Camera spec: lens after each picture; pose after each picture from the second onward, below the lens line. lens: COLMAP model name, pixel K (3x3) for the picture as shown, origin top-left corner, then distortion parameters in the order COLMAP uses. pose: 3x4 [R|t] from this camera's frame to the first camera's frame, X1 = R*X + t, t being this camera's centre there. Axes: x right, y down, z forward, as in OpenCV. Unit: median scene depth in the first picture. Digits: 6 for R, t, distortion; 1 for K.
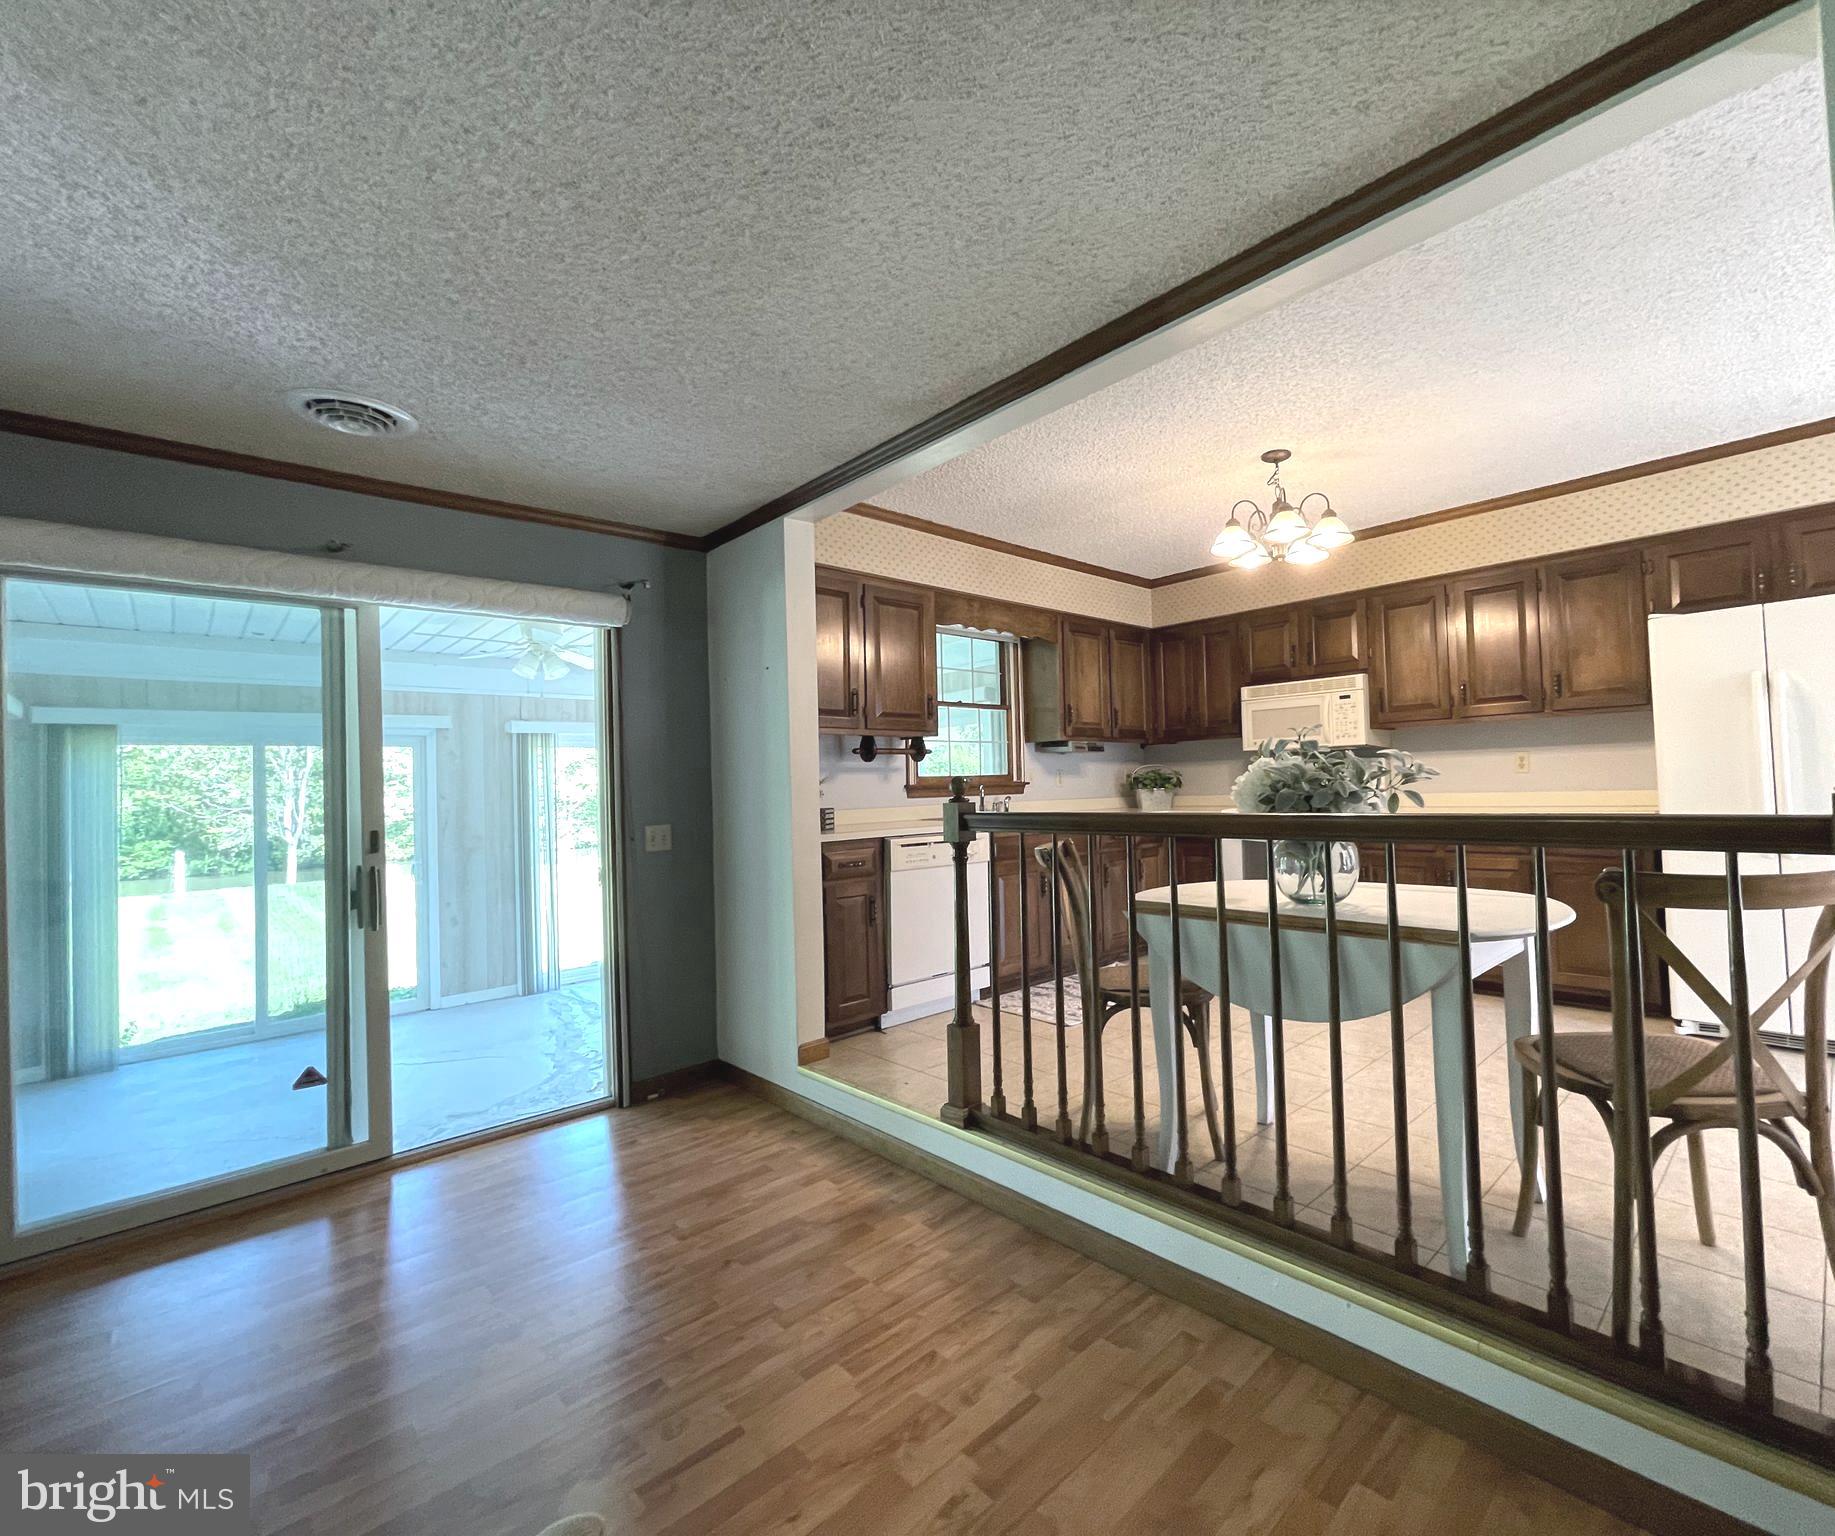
lens RADIAL K [[829.5, 0, 1009.0], [0, 829.5, 769.9], [0, 0, 1]] dist [-0.017347, 0.015540]
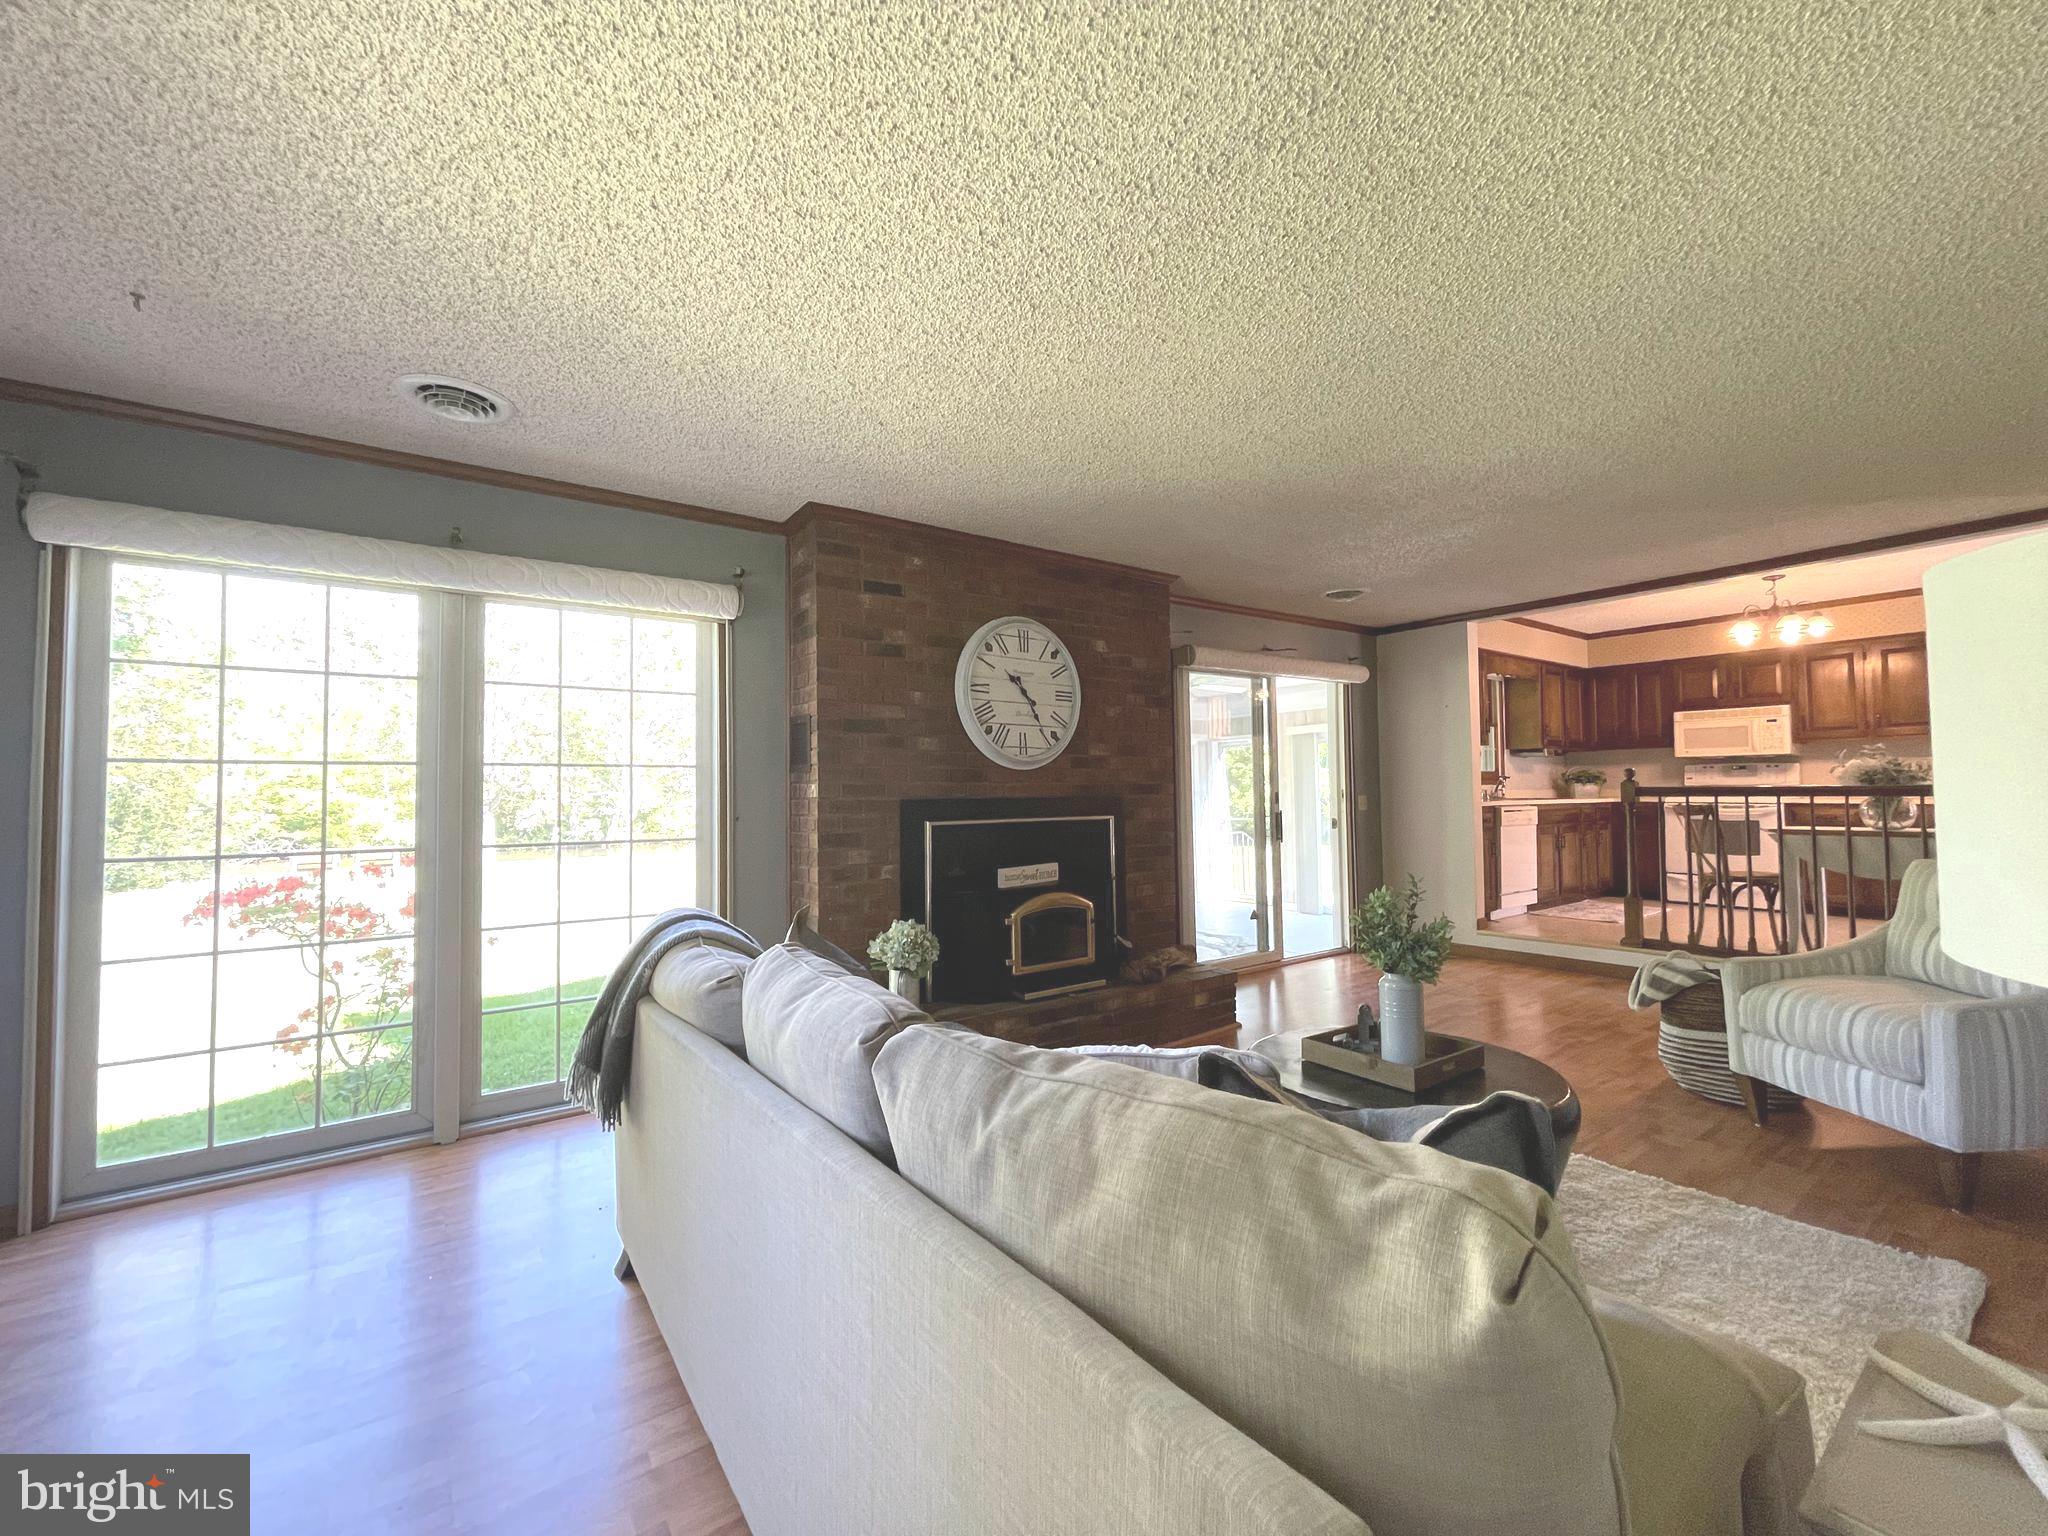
lens RADIAL K [[827.0, 0, 1014.4], [0, 827.0, 763.2], [0, 0, 1]] dist [-0.012212, 0.006644]
pose [[0.985287, 0.013607, -0.170366, -0.655990], [-0.015366, 0.999841, -0.009006, 0.019873], [0.170216, 0.011491, 0.985340, -0.645365]]
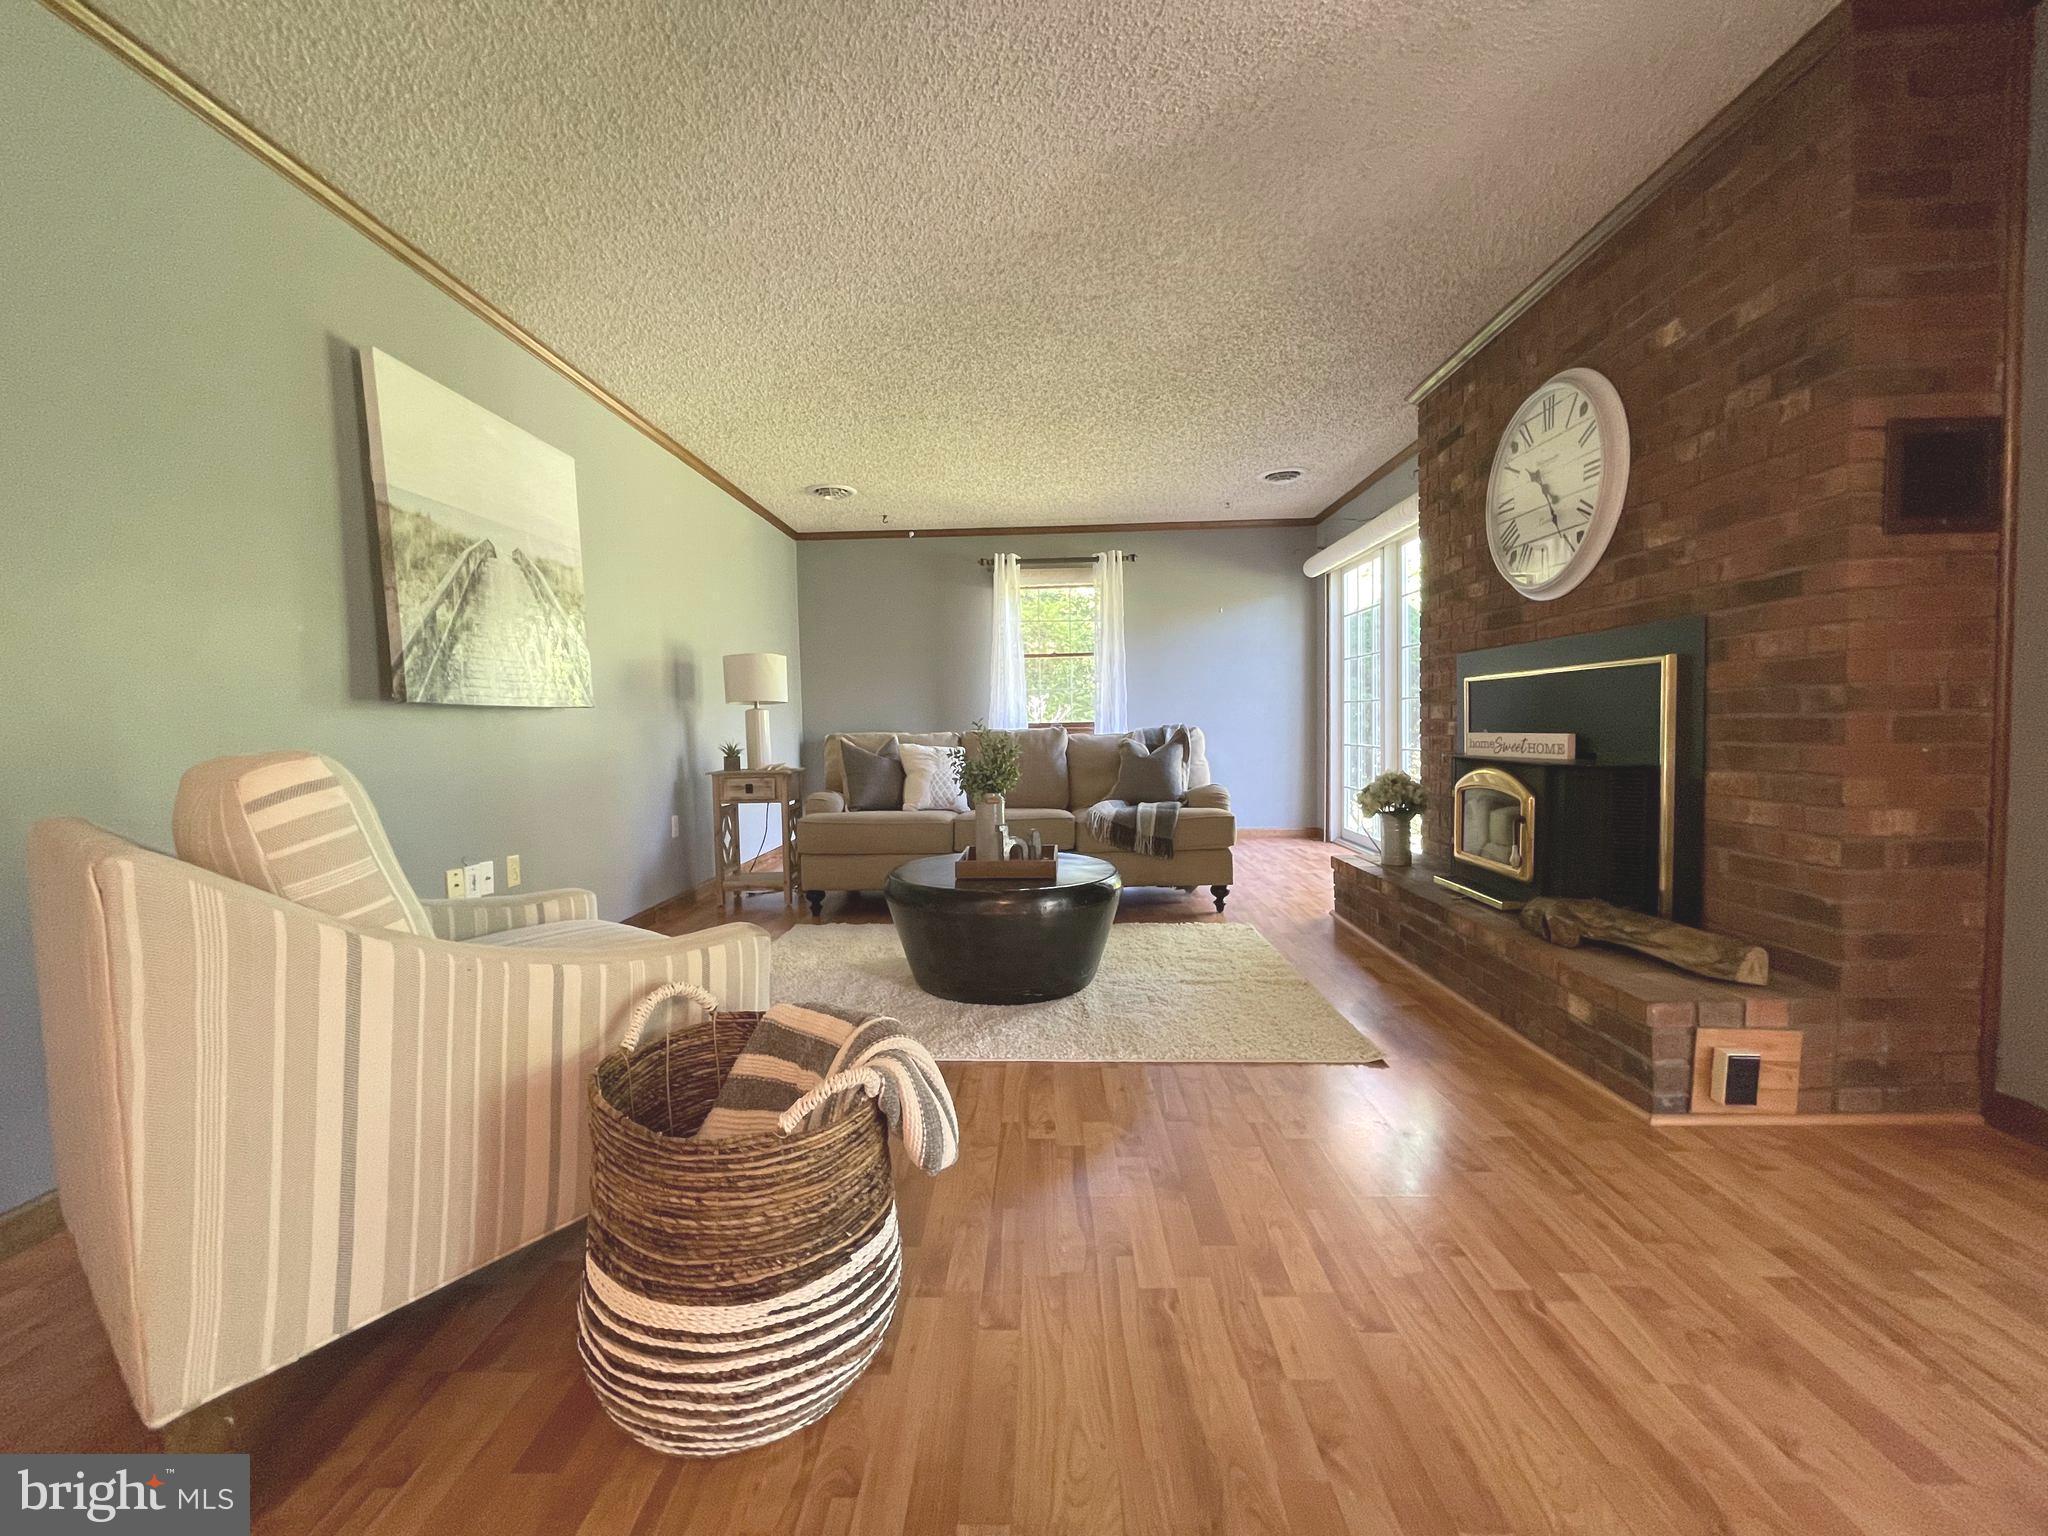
lens RADIAL K [[827.0, 0, 1014.4], [0, 827.0, 763.2], [0, 0, 1]] dist [-0.012212, 0.006644]
pose [[-0.730748, 0.082414, -0.677654, -0.078121], [0.064880, 0.996577, 0.051237, 0.082740], [0.679557, -0.006525, -0.733594, 0.390841]]
